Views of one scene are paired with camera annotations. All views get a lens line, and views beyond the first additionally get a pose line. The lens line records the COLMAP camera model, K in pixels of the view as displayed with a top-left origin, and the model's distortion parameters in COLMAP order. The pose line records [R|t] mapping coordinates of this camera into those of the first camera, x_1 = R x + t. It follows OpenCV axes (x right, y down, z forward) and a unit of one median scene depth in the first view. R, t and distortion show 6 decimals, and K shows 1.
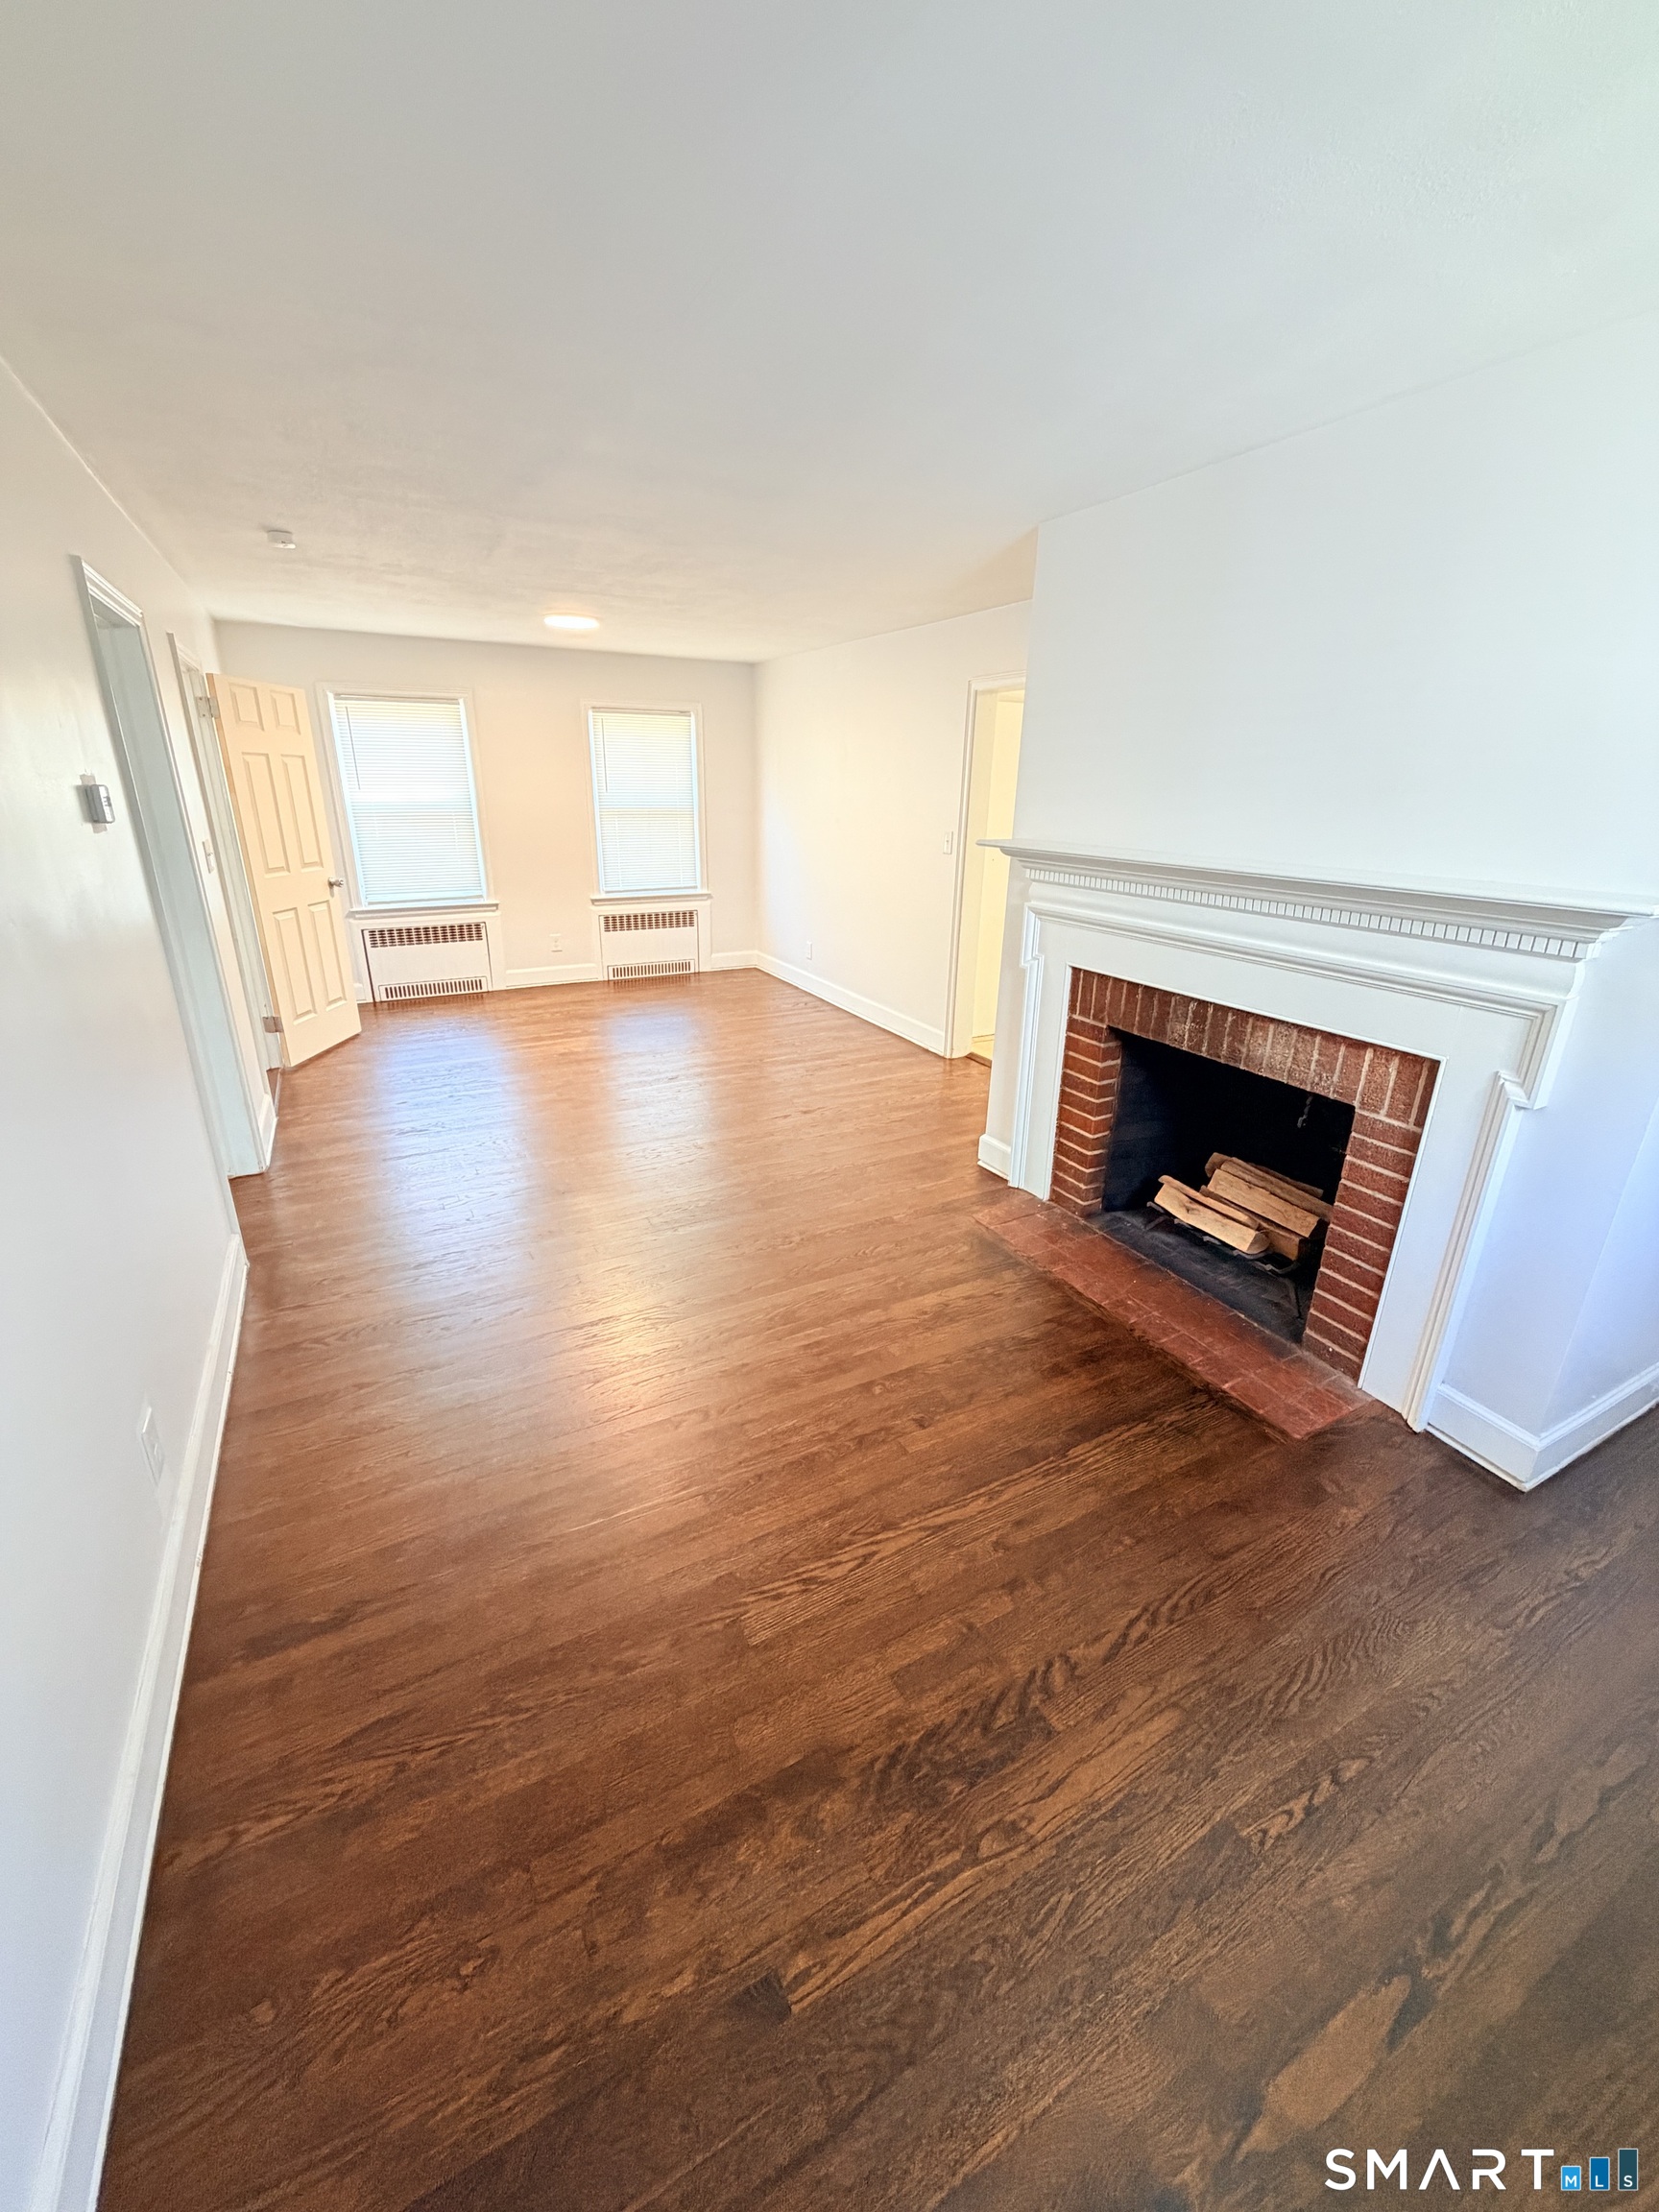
lens RADIAL K [[887.0, 0, 828.8], [0, 887.0, 1098.1], [0, 0, 1]] dist [0.001607, -0.000010]
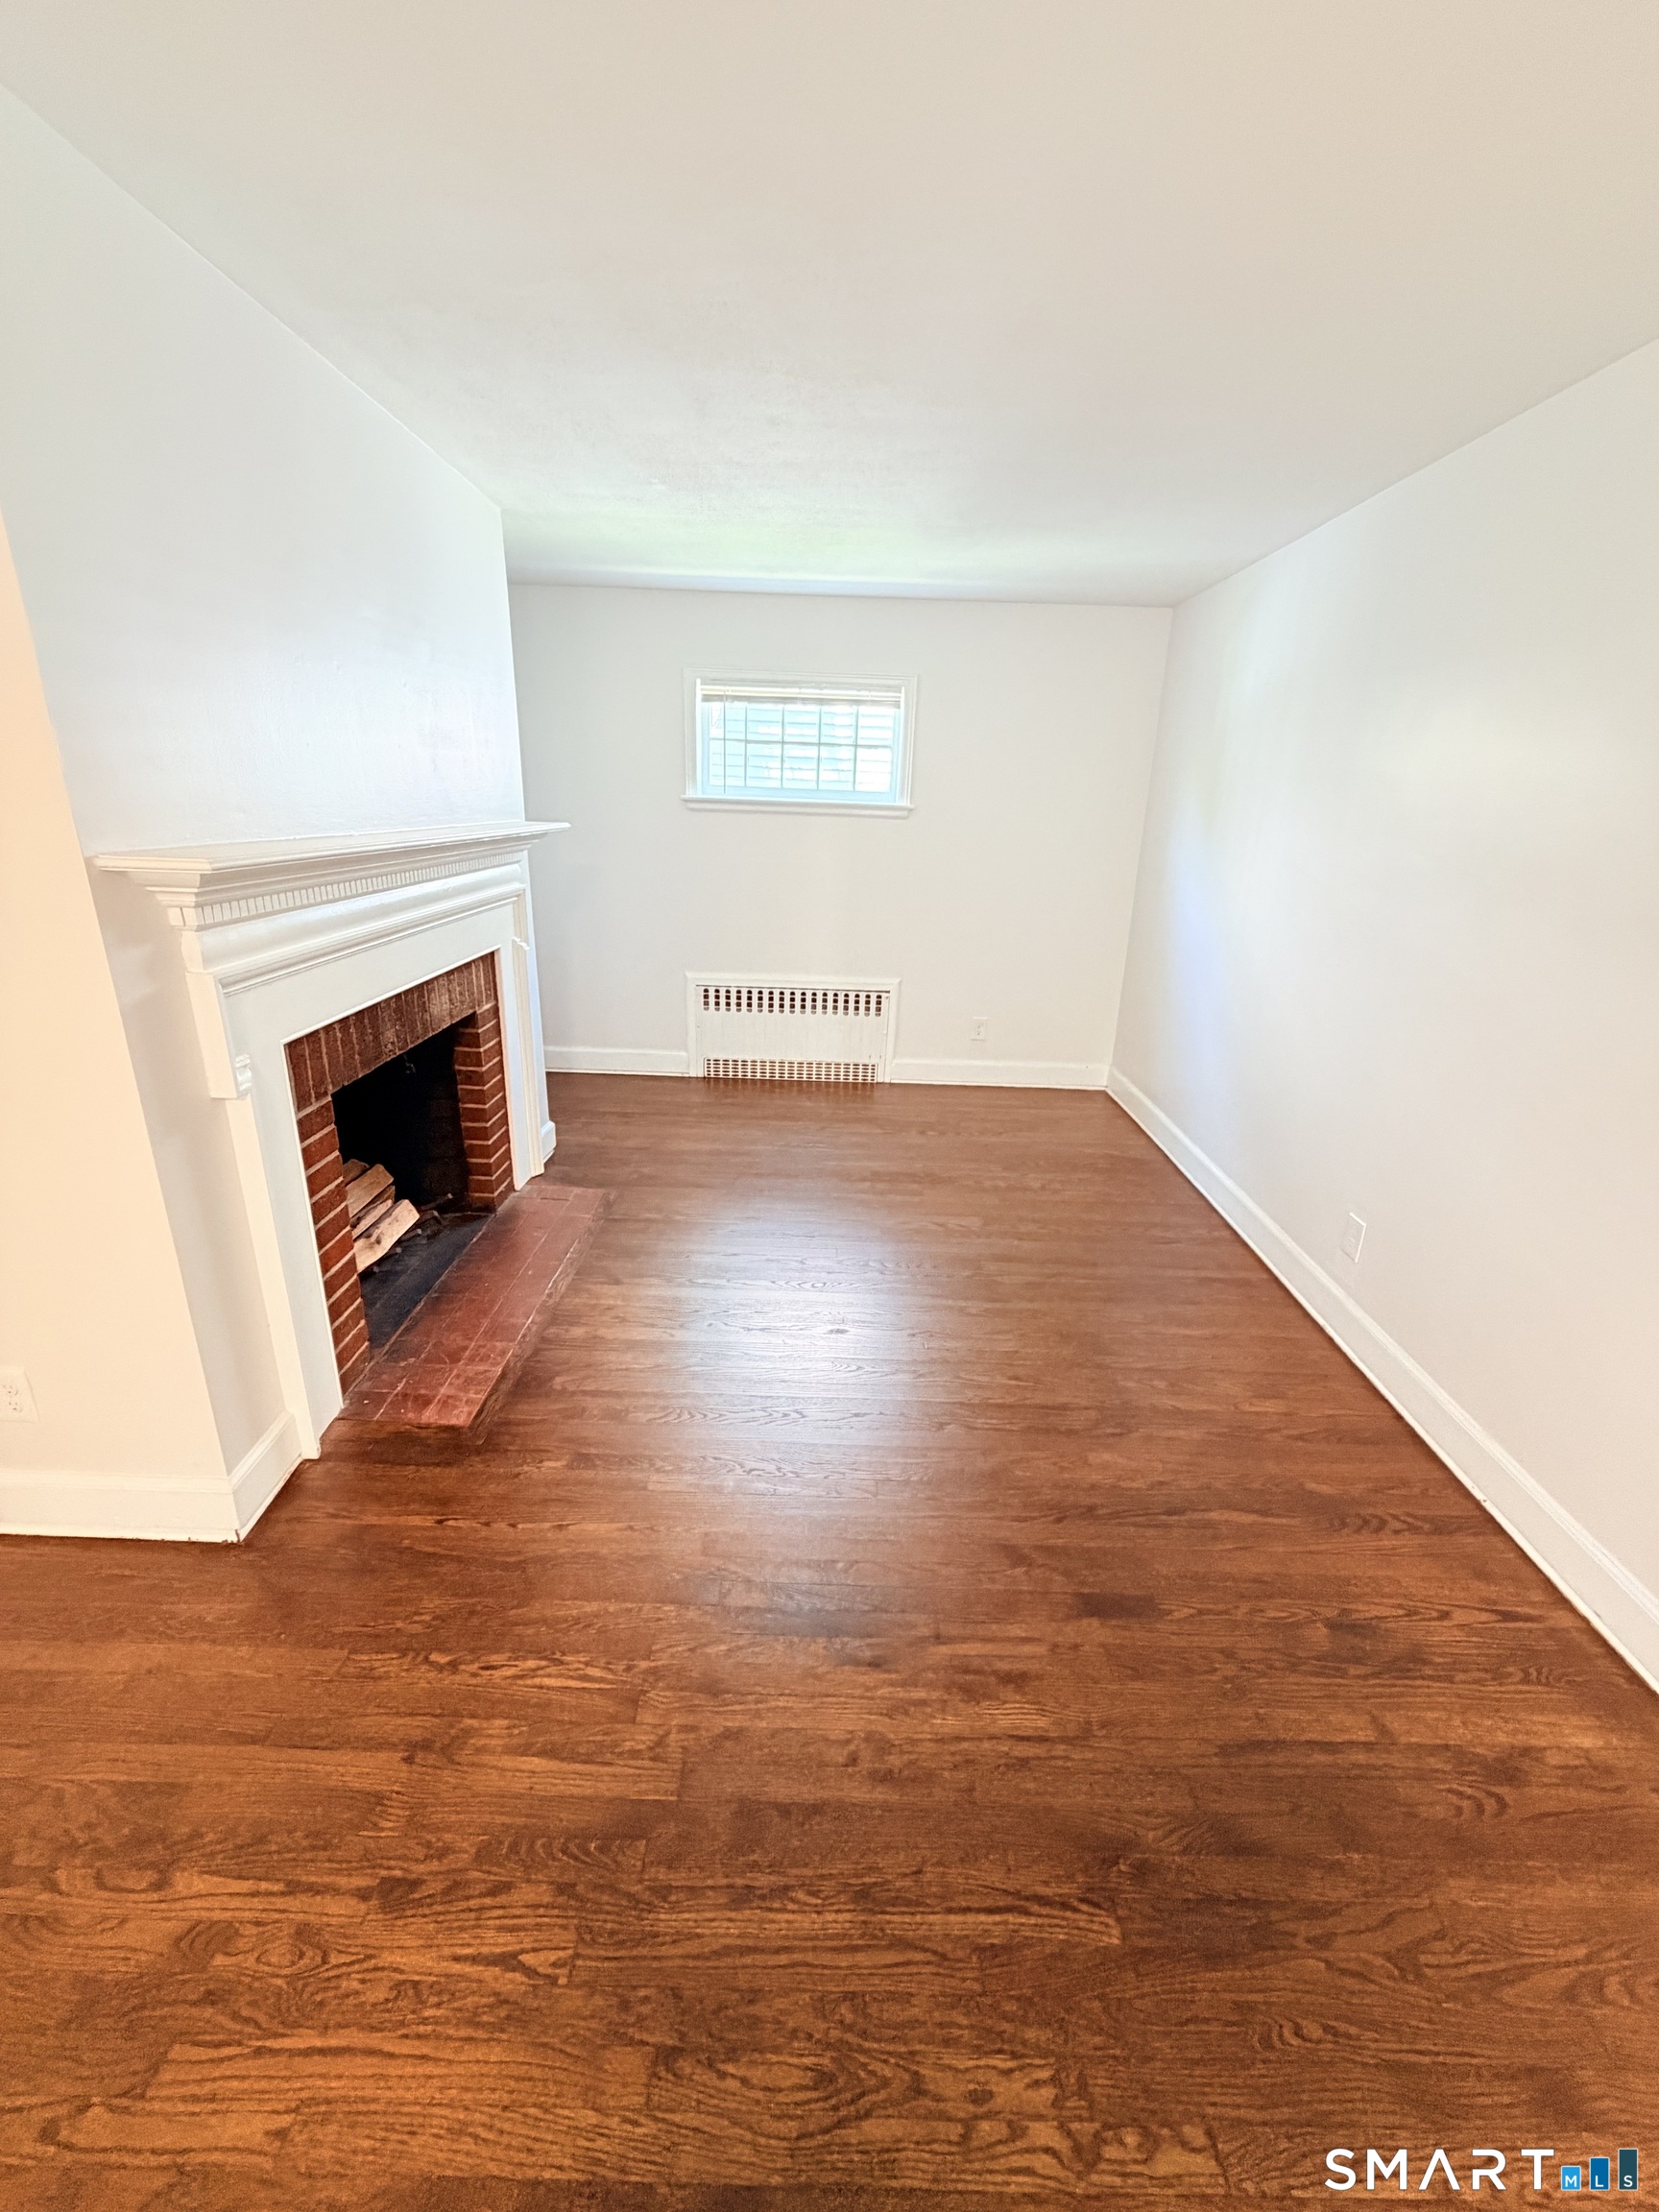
lens RADIAL K [[887.0, 0, 828.8], [0, 887.0, 1098.1], [0, 0, 1]] dist [0.001607, -0.000010]
pose [[-0.874017, -0.195925, 0.444643, -0.371803], [0.121447, 0.797970, 0.590335, -0.485179], [-0.470473, 0.569963, -0.673645, 1.403223]]
